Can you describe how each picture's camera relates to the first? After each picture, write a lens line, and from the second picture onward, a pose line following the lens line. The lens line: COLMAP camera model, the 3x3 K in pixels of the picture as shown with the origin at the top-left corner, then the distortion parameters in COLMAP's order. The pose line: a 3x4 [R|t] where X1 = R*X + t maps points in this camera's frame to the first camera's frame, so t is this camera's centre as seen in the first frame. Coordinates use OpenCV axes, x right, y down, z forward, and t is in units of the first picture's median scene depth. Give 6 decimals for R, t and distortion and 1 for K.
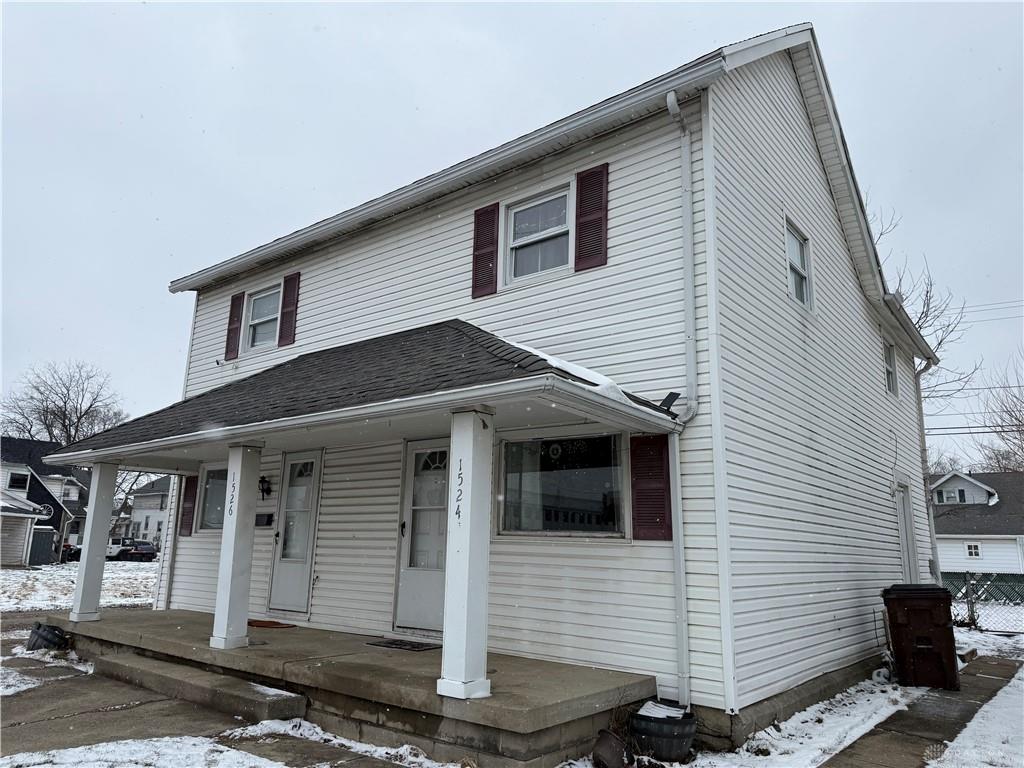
lens RADIAL K [[722.1, 0, 517.9], [0, 722.1, 377.4], [0, 0, 1]] dist [0.037823, -0.043921]
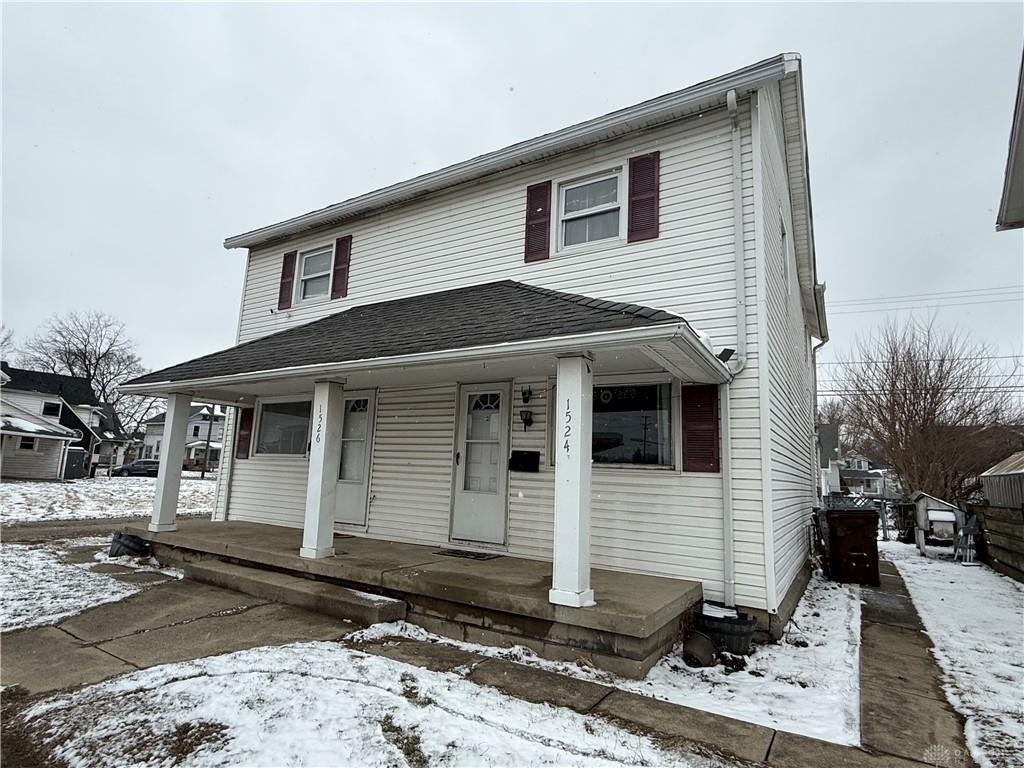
lens RADIAL K [[548.9, 0, 512.1], [0, 548.9, 383.2], [0, 0, 1]] dist [-0.010618, 0.005395]
pose [[0.992115, 0.035978, 0.120053, -0.198353], [-0.044306, 0.996739, 0.067437, 0.026593], [-0.117235, -0.072224, 0.990474, 0.127225]]
